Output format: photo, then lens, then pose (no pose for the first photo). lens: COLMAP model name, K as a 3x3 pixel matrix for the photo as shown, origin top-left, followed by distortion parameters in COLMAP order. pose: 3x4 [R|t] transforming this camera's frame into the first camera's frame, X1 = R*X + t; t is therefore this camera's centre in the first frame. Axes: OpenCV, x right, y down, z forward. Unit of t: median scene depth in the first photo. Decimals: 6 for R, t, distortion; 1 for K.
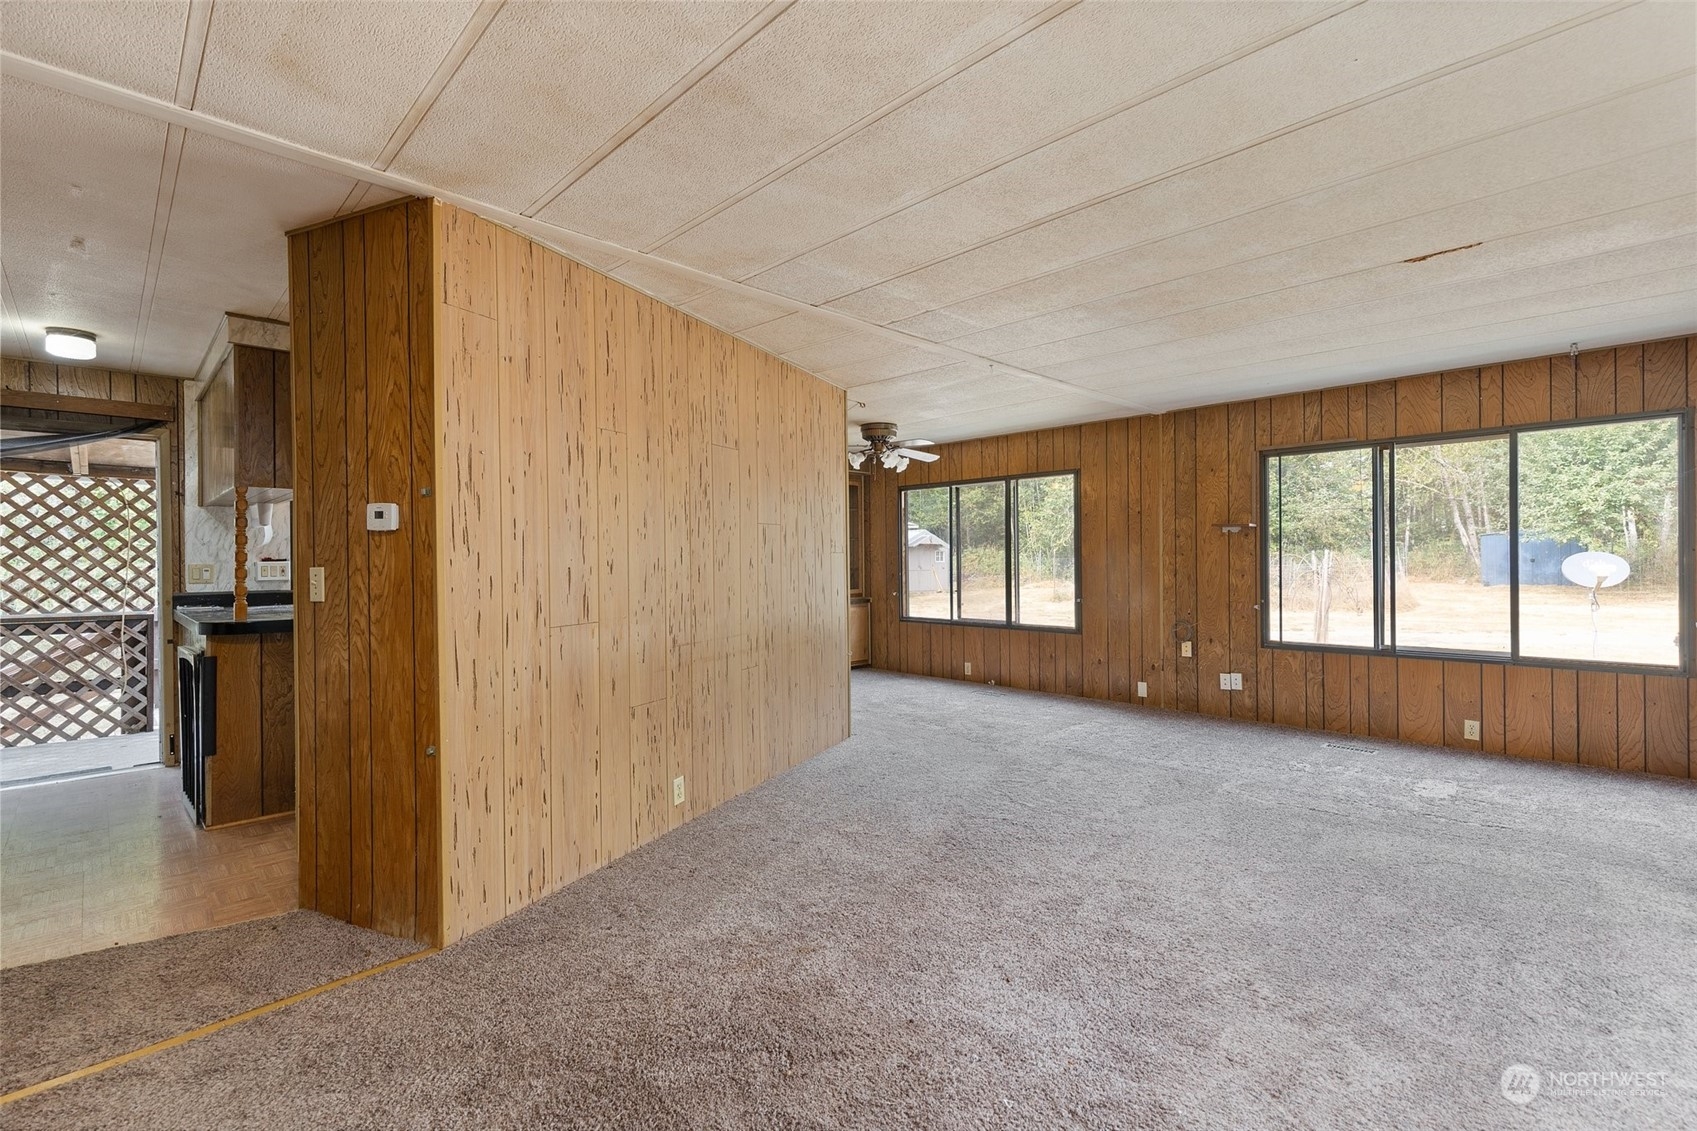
lens RADIAL K [[753.5, 0, 859.0], [0, 753.5, 558.1], [0, 0, 1]] dist [-0.000738, 0.000670]
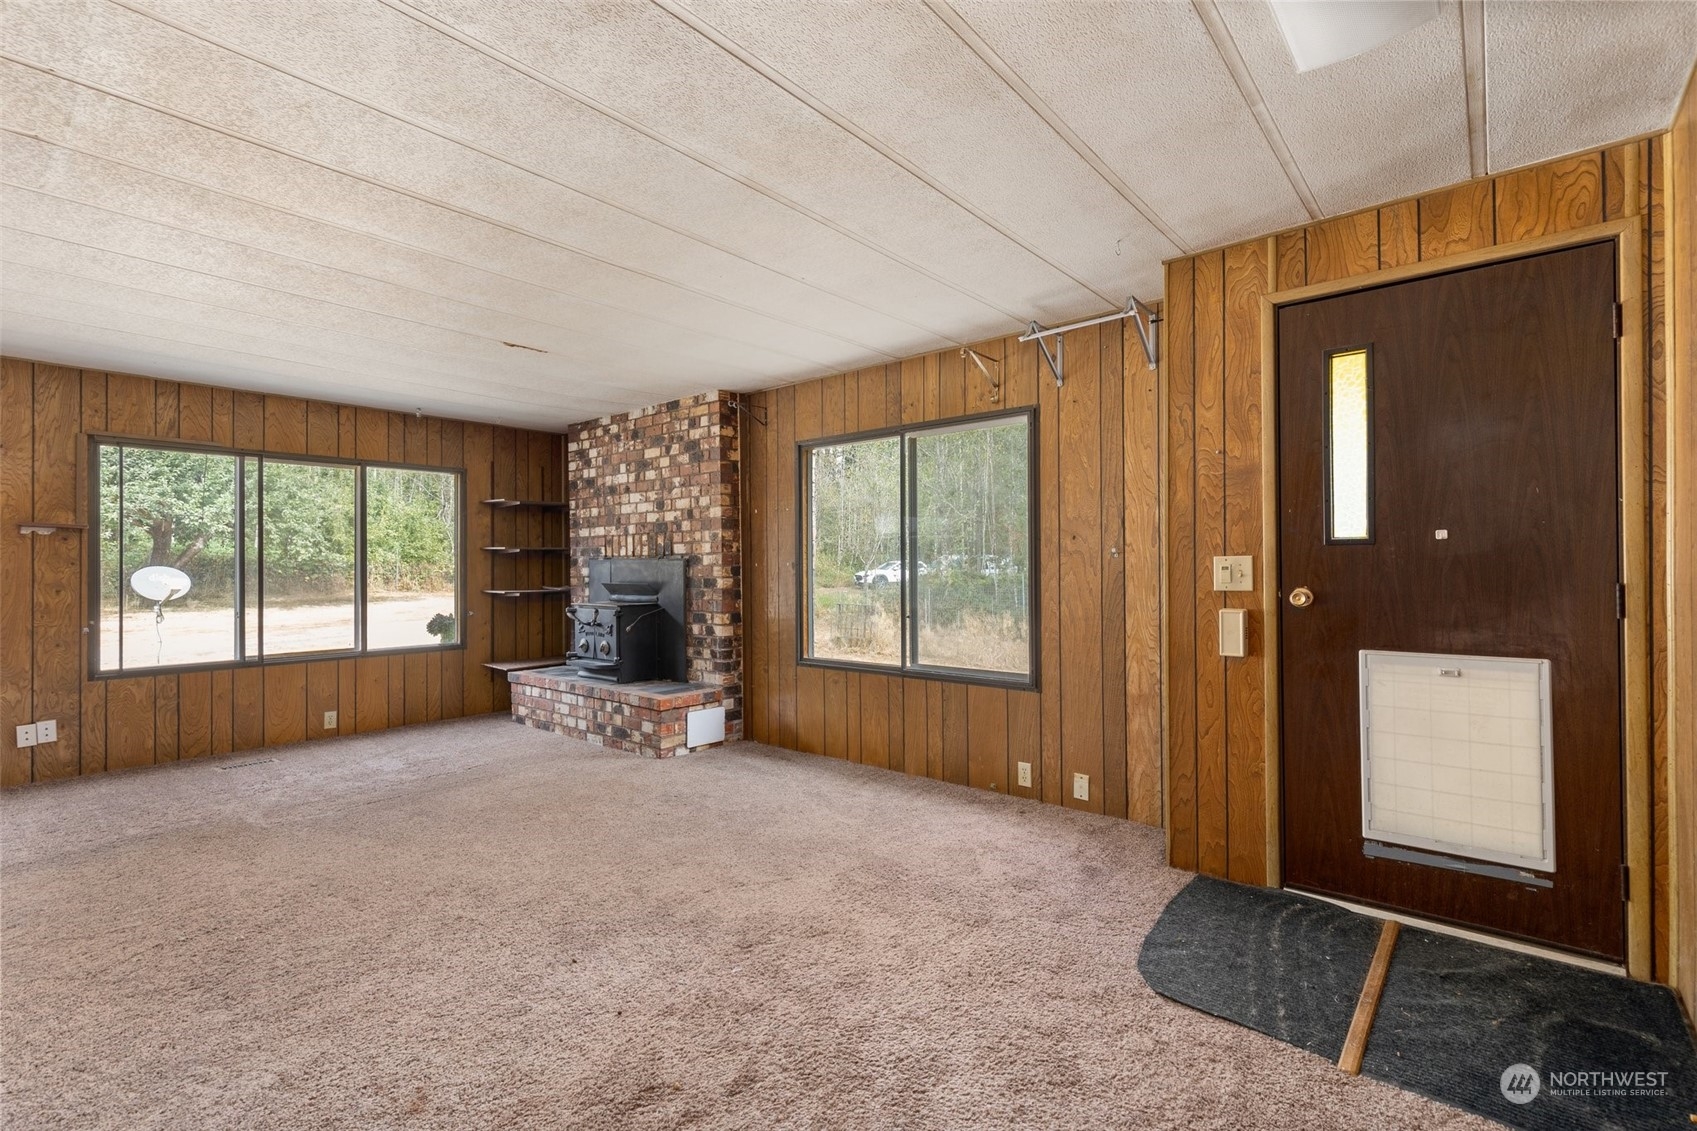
lens RADIAL K [[753.5, 0, 855.1], [0, 753.5, 562.2], [0, 0, 1]] dist [-0.000738, 0.000670]
pose [[-0.090378, 0.012984, 0.995823, -0.374554], [0.002422, 0.999915, -0.012817, 0.005853], [-0.995905, 0.001254, -0.090401, 0.293404]]
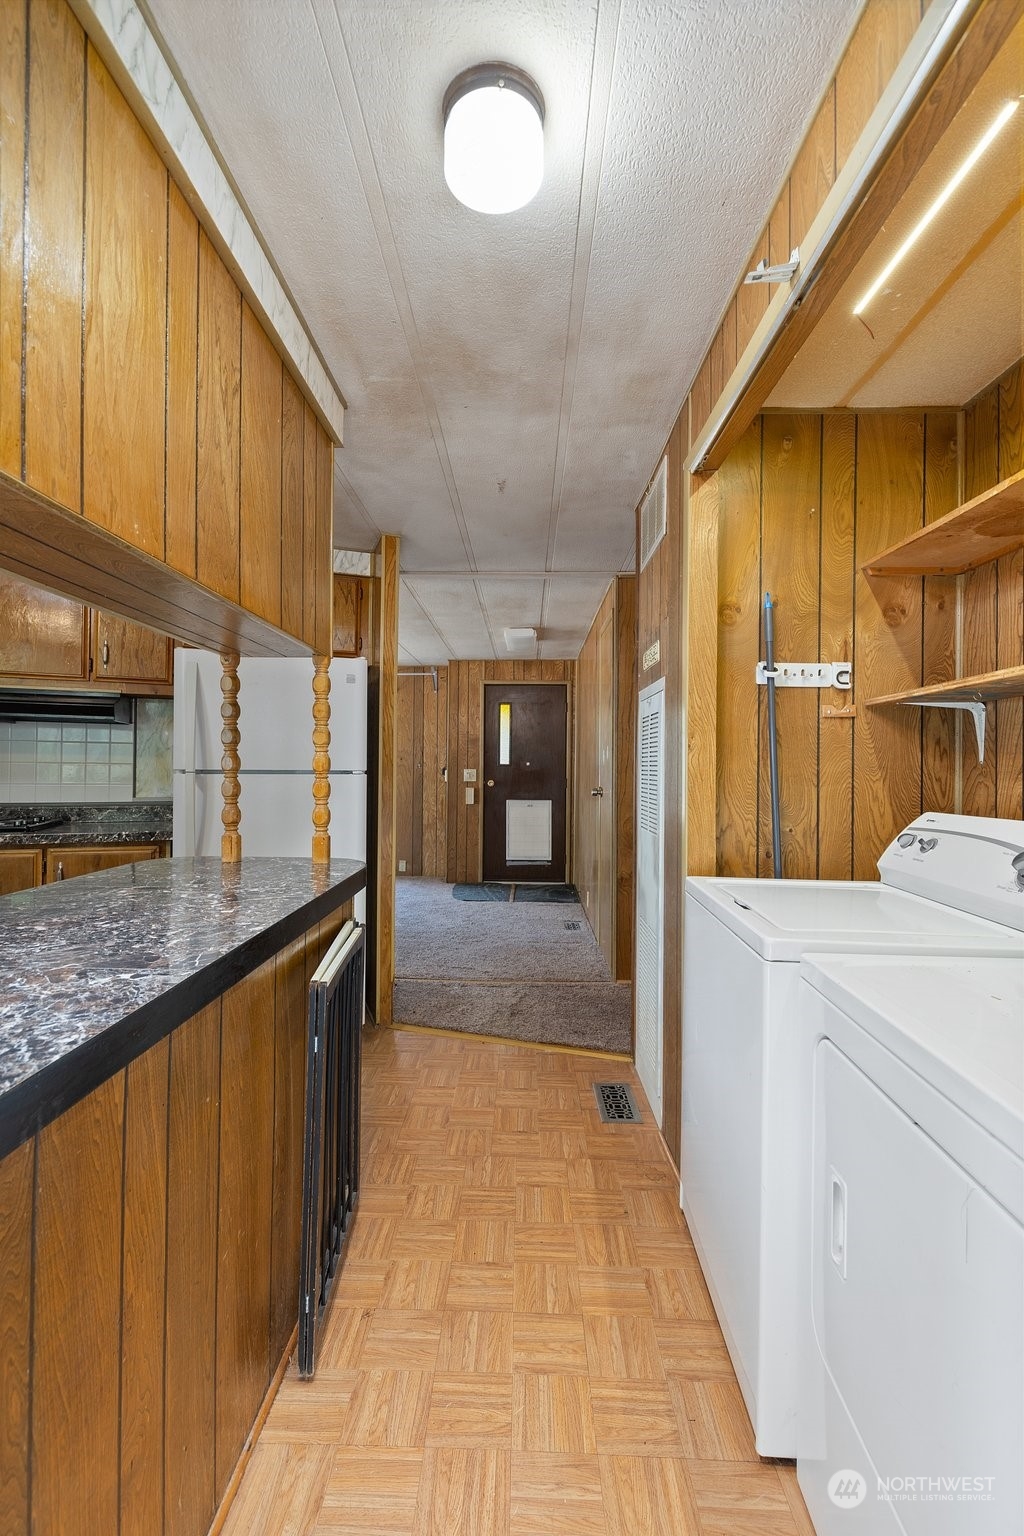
lens RADIAL K [[682.0, 0, 509.4], [0, 682.0, 767.3], [0, 0, 1]] dist [-0.000738, 0.000670]
pose [[-0.696340, 0.000537, 0.717712, -0.718669], [-0.006655, 0.999952, -0.007206, 0.002786], [-0.717681, -0.009794, -0.696303, 0.669637]]
